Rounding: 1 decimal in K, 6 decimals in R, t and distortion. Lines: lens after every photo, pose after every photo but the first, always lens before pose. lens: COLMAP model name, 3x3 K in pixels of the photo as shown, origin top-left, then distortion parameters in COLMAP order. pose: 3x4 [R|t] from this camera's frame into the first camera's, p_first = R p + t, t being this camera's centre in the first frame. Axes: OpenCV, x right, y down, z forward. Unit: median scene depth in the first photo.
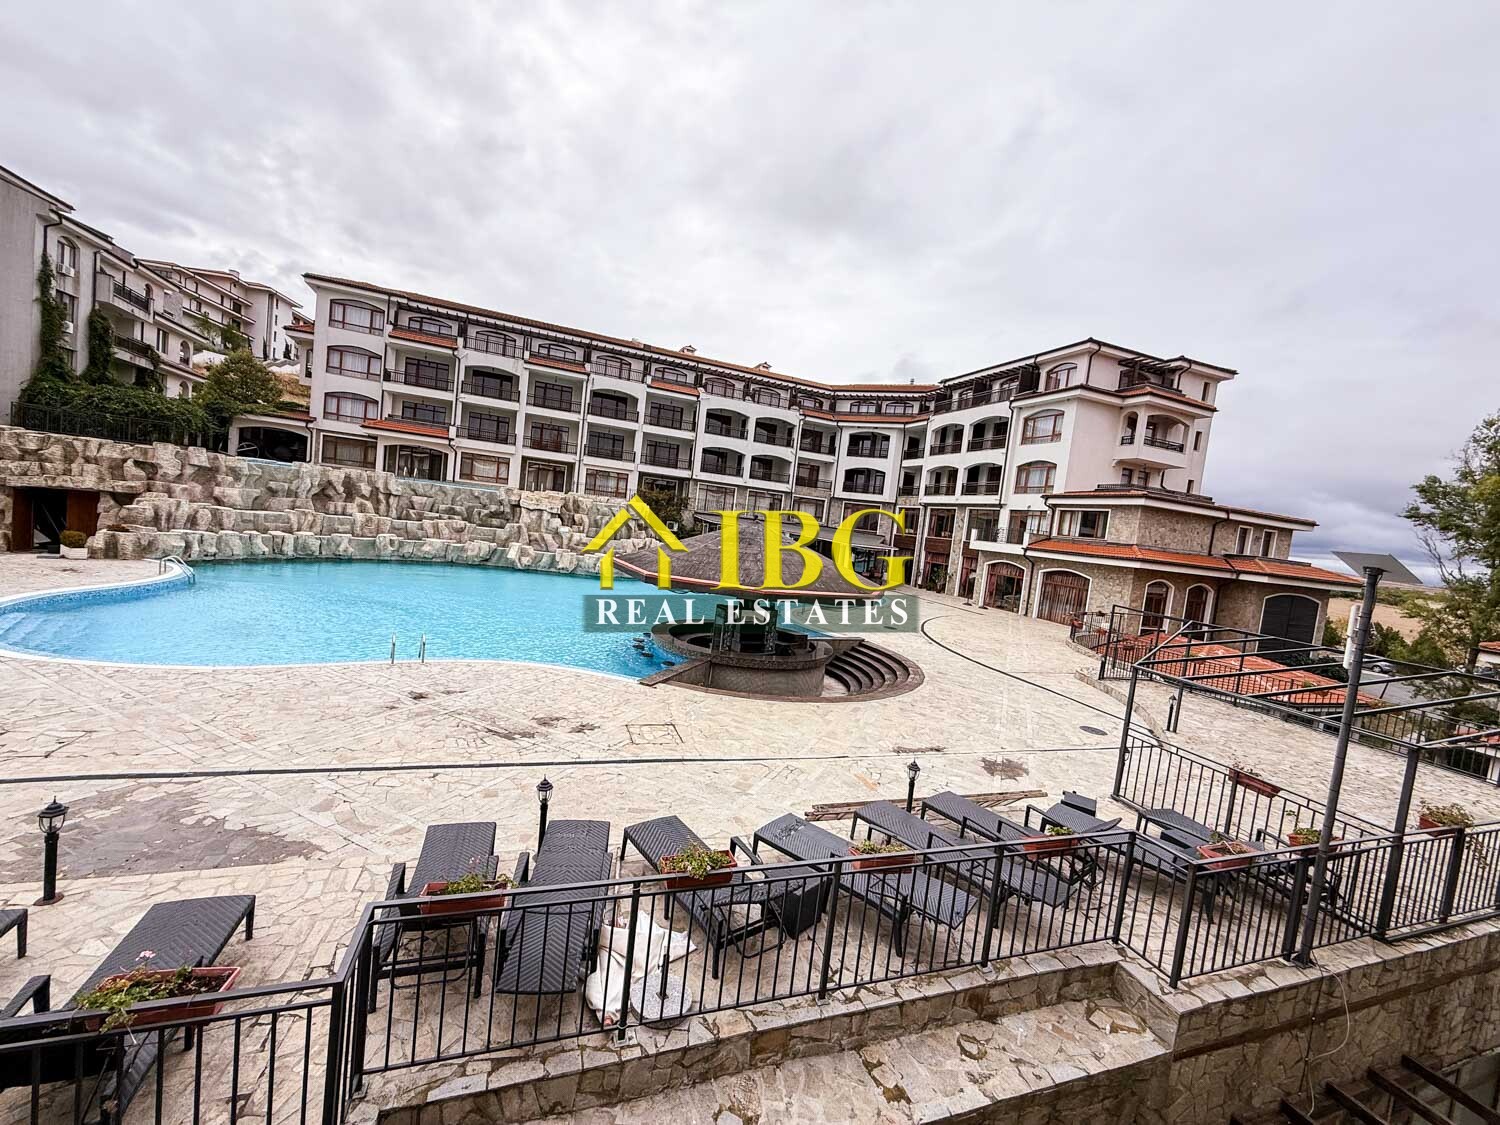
lens RADIAL K [[596.9, 0, 746.3], [0, 596.9, 561.0], [0, 0, 1]] dist [0.002090, -0.000822]
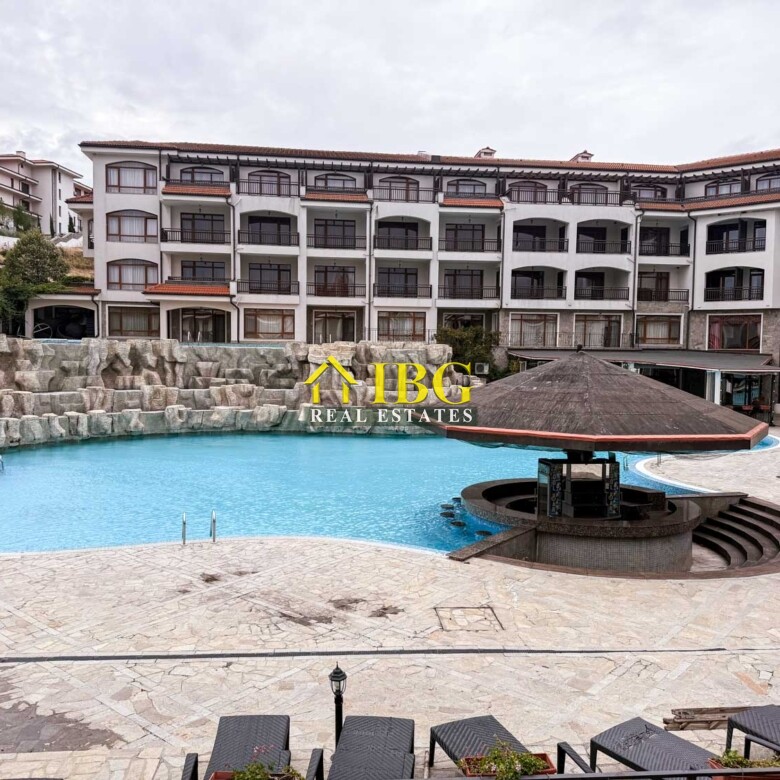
lens RADIAL K [[725.9, 0, 387.4], [0, 725.9, 391.5], [0, 0, 1]] dist [0.049664, 0.000000]
pose [[0.962255, -0.085162, -0.258482, 0.006876], [0.078175, 0.996245, -0.037209, 0.000947], [0.260680, 0.015597, 0.965299, -0.004311]]
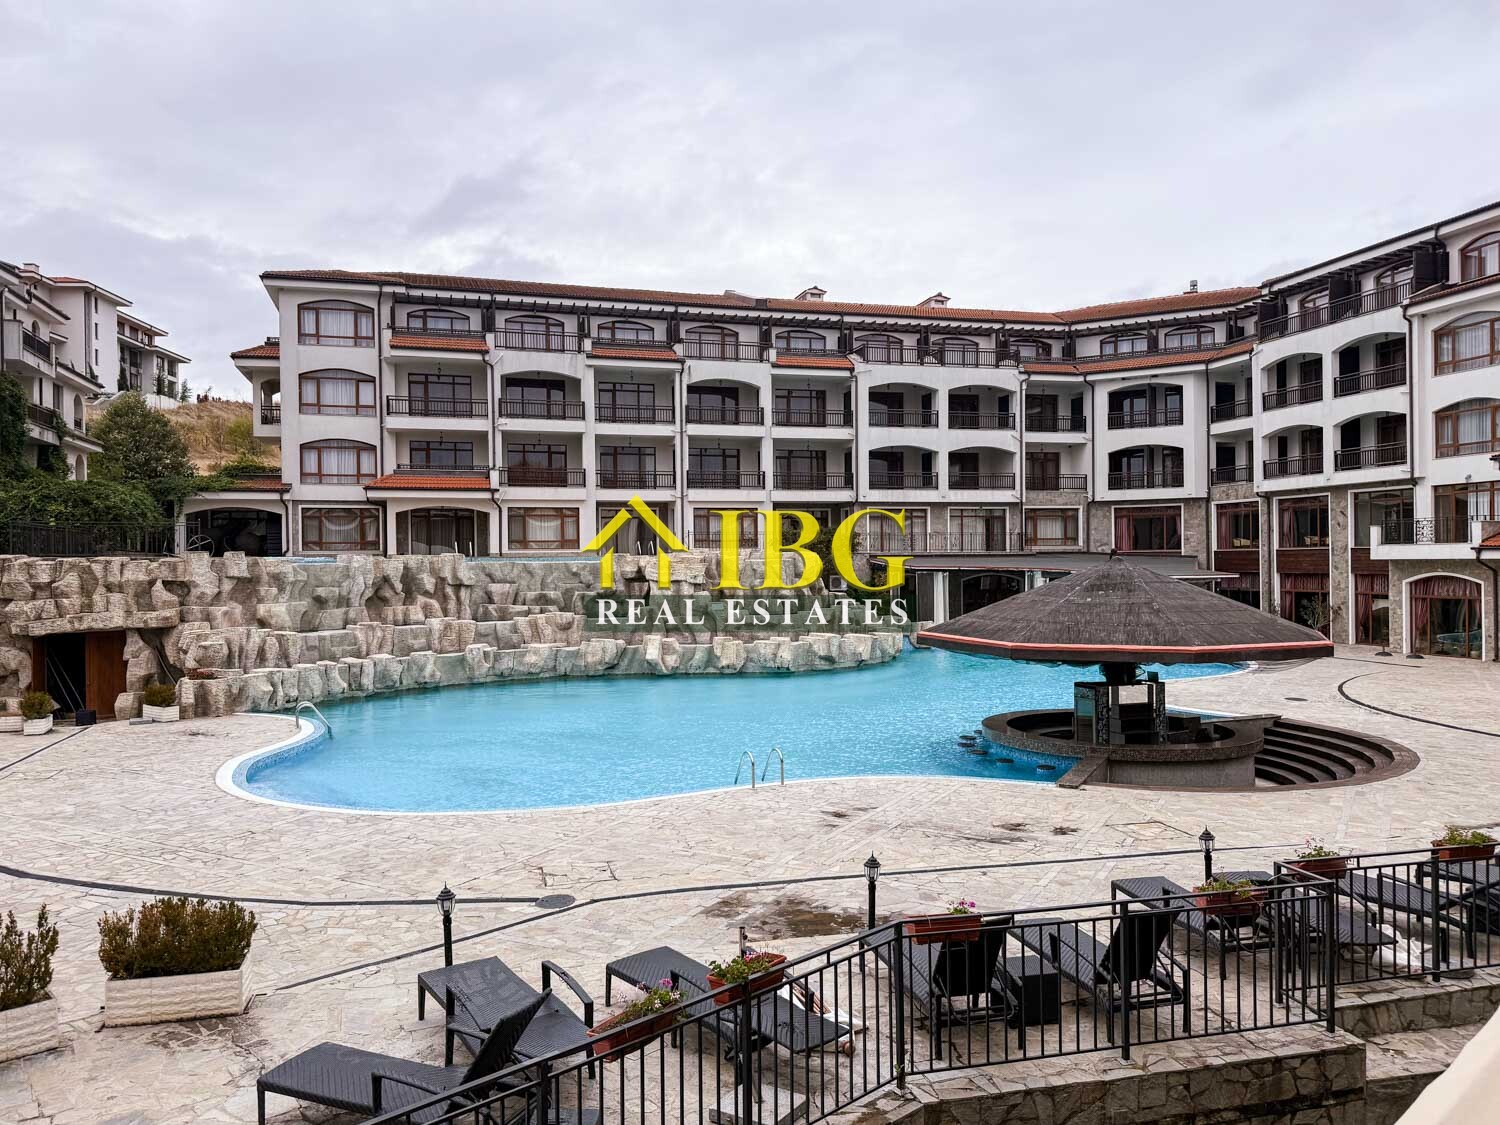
lens RADIAL K [[1092.1, 0, 748.1], [0, 1092.1, 564.9], [0, 0, 1]] dist [0.093343, -0.121344]
pose [[0.988098, -0.121948, -0.093761, -0.126743], [0.115250, 0.990589, -0.073829, -0.005500], [0.101882, 0.062144, 0.992854, -0.145342]]
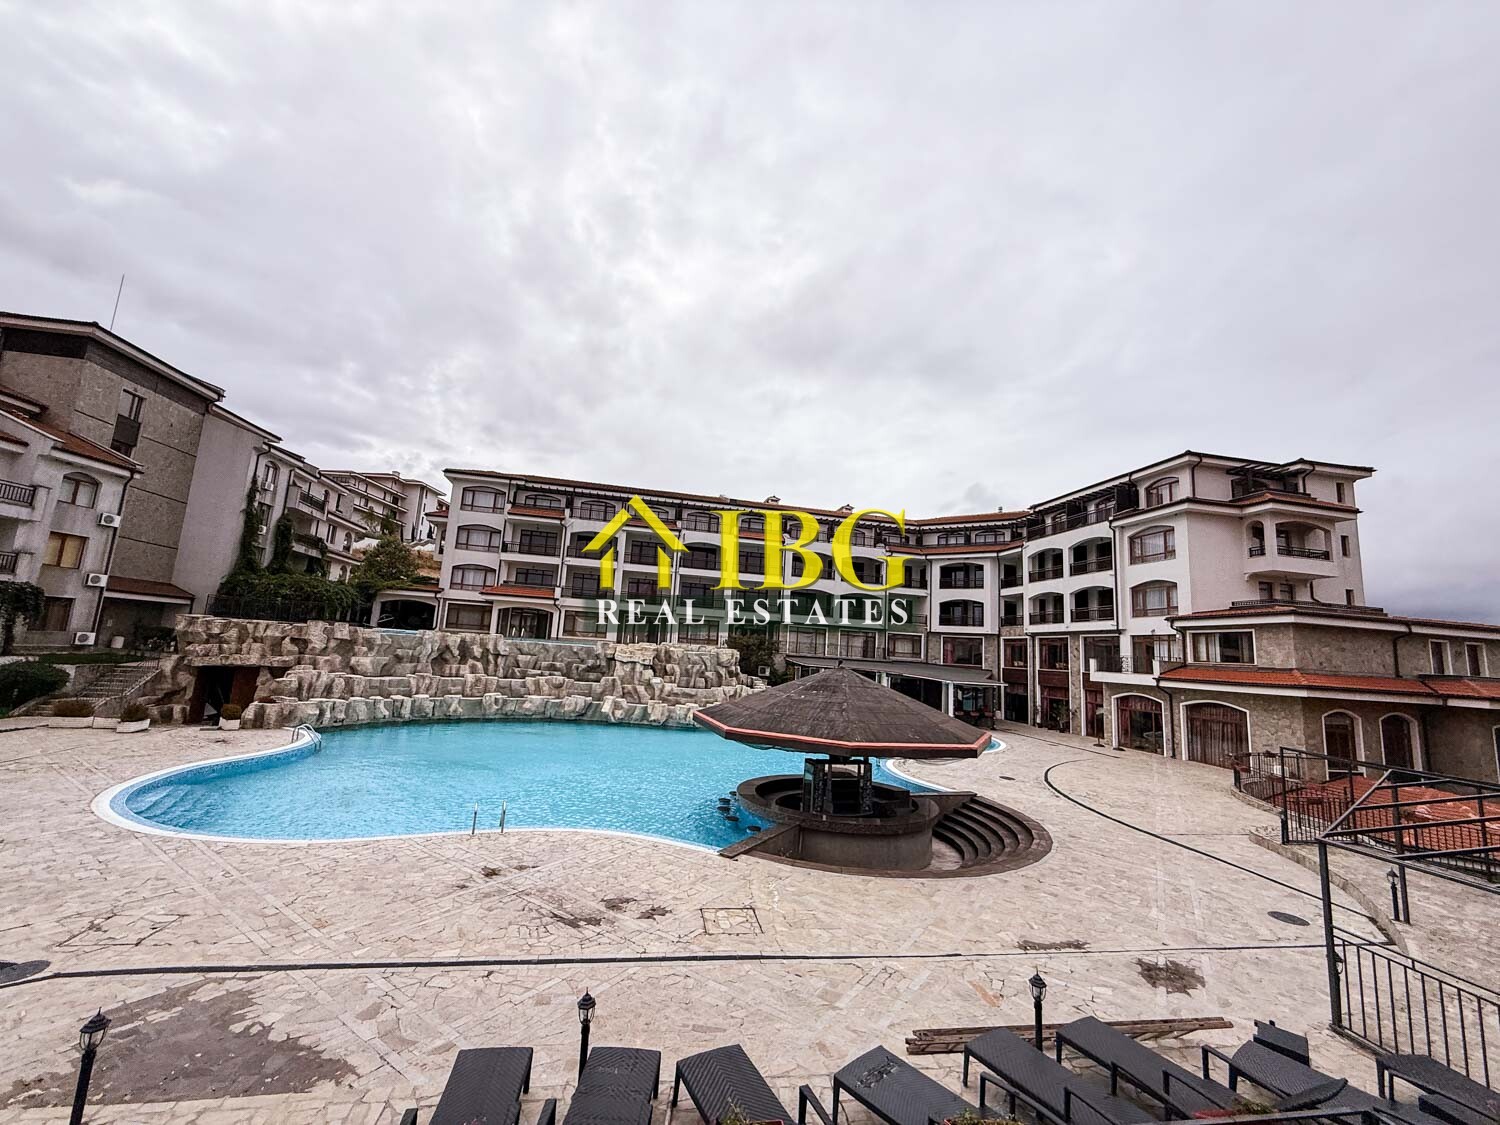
lens RADIAL K [[596.9, 0, 745.9], [0, 596.9, 561.4], [0, 0, 1]] dist [0.002090, -0.000822]
pose [[0.985635, -0.075617, -0.151018, 0.010574], [0.038658, 0.971442, -0.234107, -0.005242], [0.164408, 0.224906, 0.960410, 0.007286]]
